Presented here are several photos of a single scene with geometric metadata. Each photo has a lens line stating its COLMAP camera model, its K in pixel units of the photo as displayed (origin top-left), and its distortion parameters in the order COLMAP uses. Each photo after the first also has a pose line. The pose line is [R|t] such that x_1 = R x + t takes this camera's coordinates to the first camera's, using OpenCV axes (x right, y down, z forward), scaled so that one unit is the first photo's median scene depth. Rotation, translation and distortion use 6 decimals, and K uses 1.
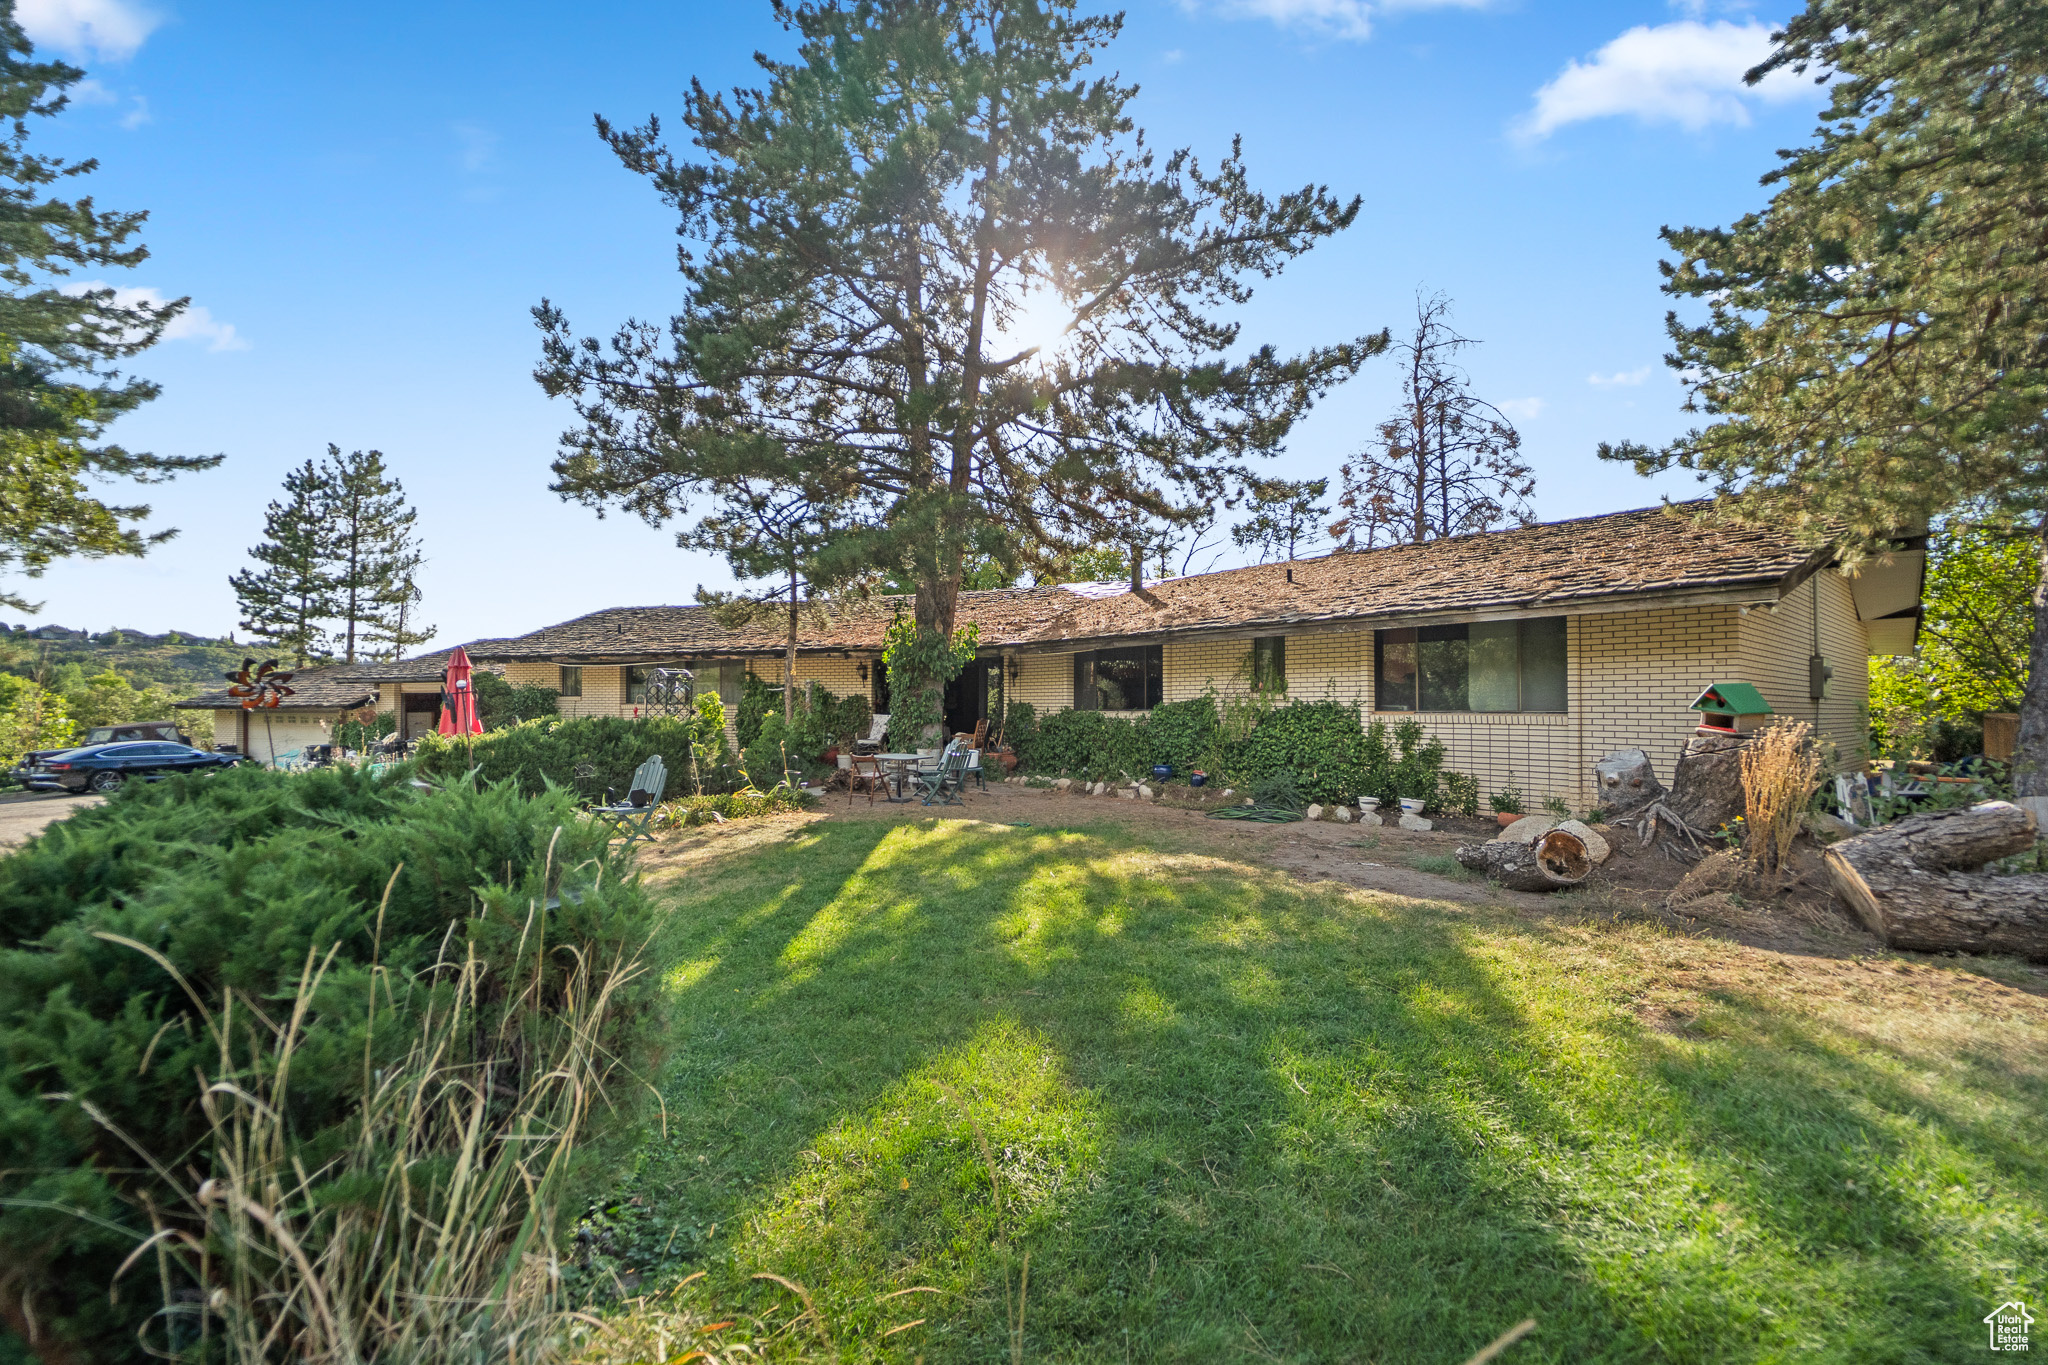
lens RADIAL K [[847.0, 0, 1028.4], [0, 847.0, 683.8], [0, 0, 1]] dist [-0.000402, 0.000045]
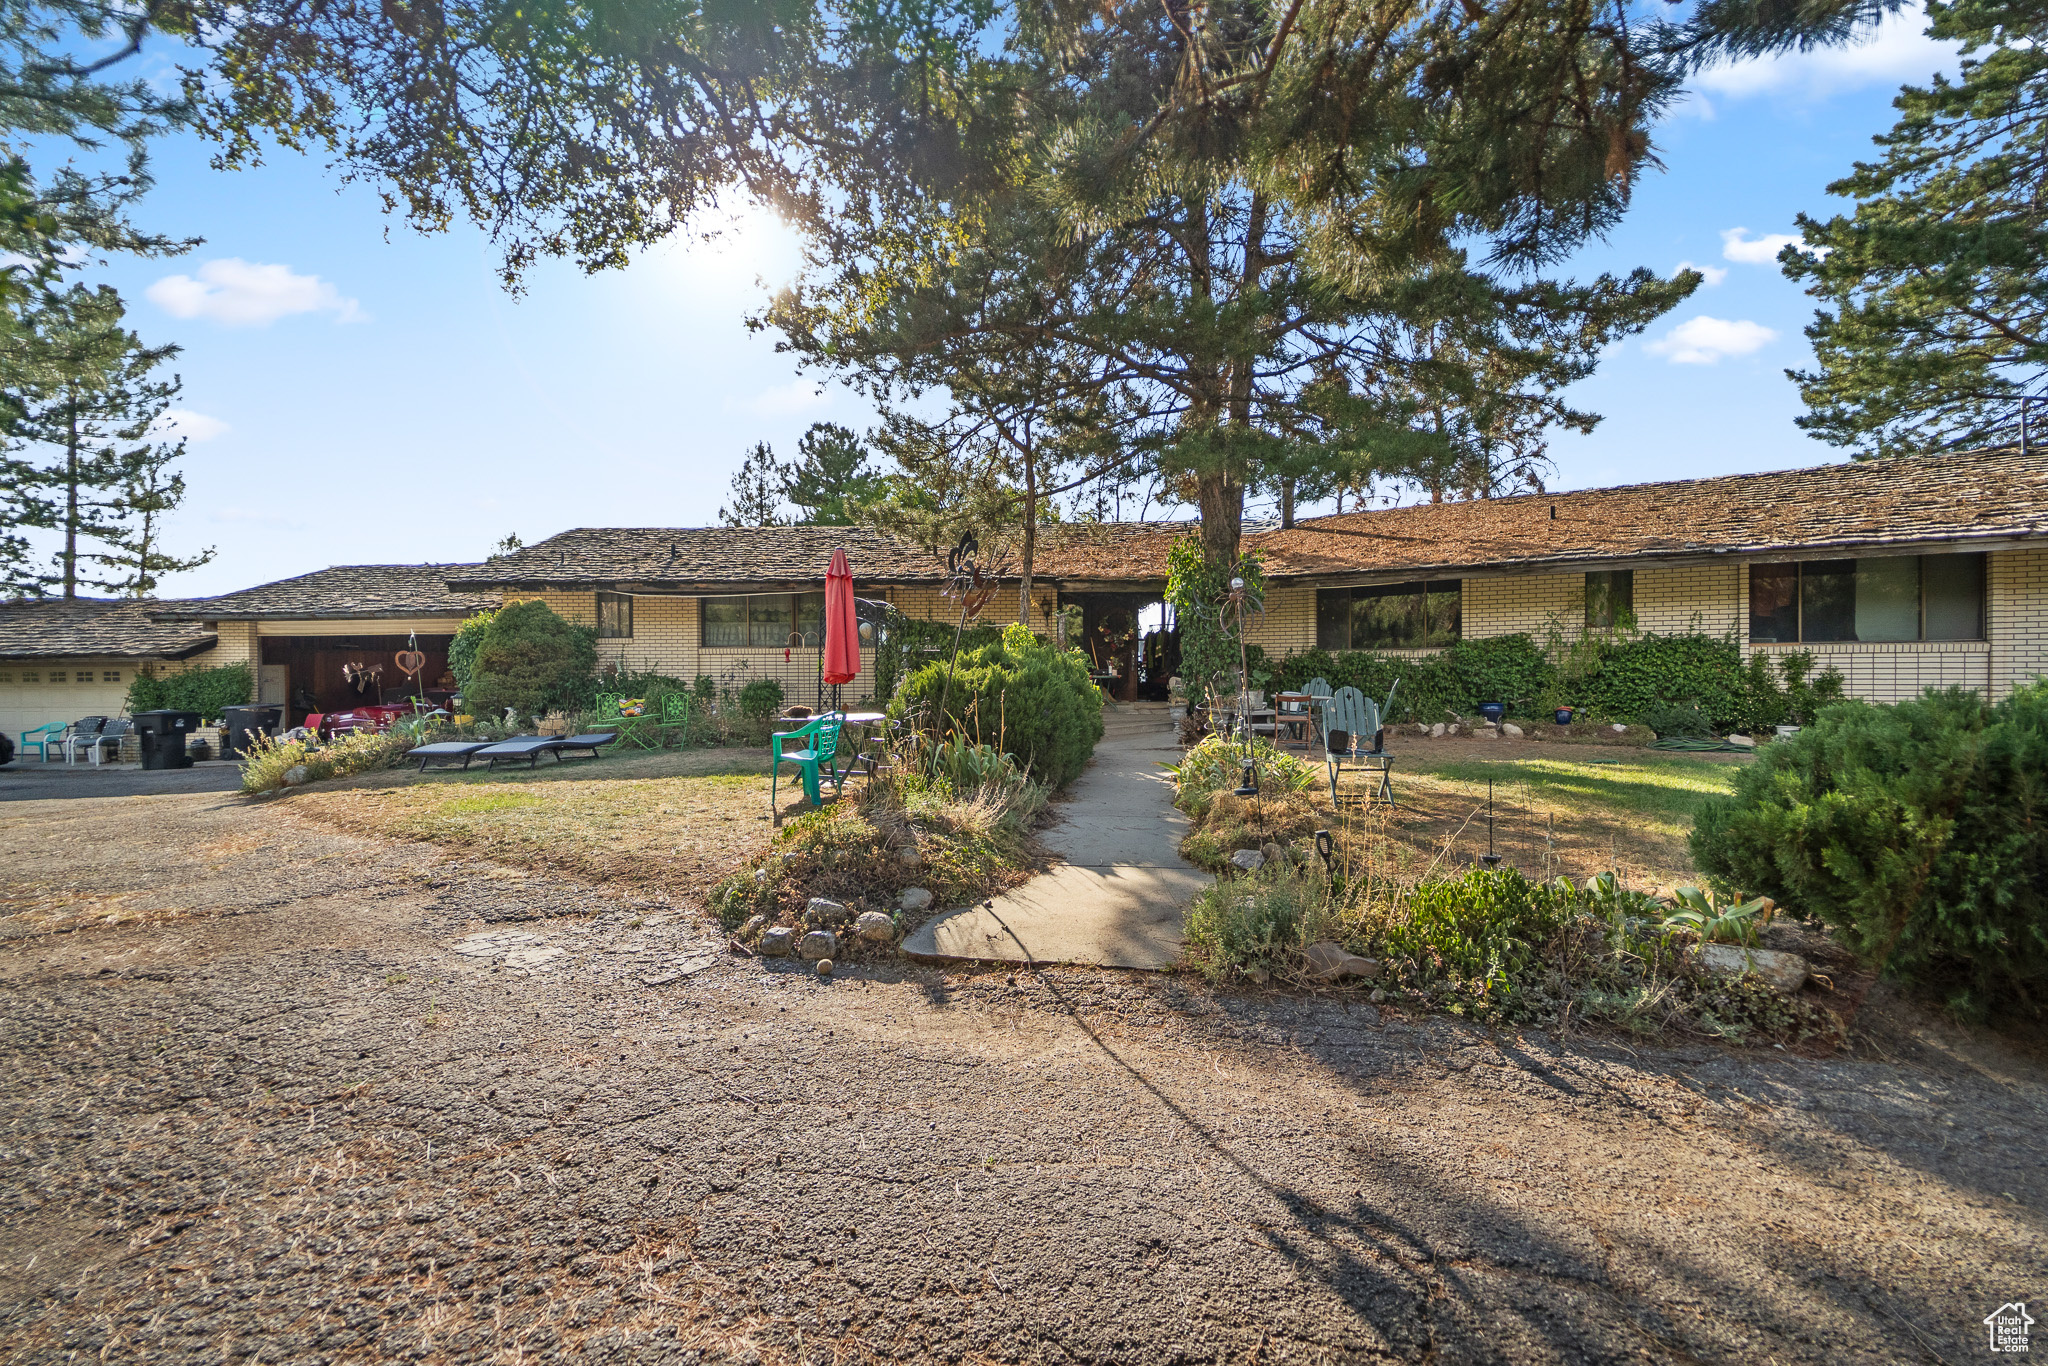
lens RADIAL K [[847.0, 0, 1023.2], [0, 847.0, 683.5], [0, 0, 1]] dist [-0.000402, 0.000045]
pose [[0.952028, -0.013352, 0.305718, -0.599744], [-0.001454, 0.998839, 0.048153, 0.026351], [-0.306006, -0.046287, 0.950904, 0.234972]]
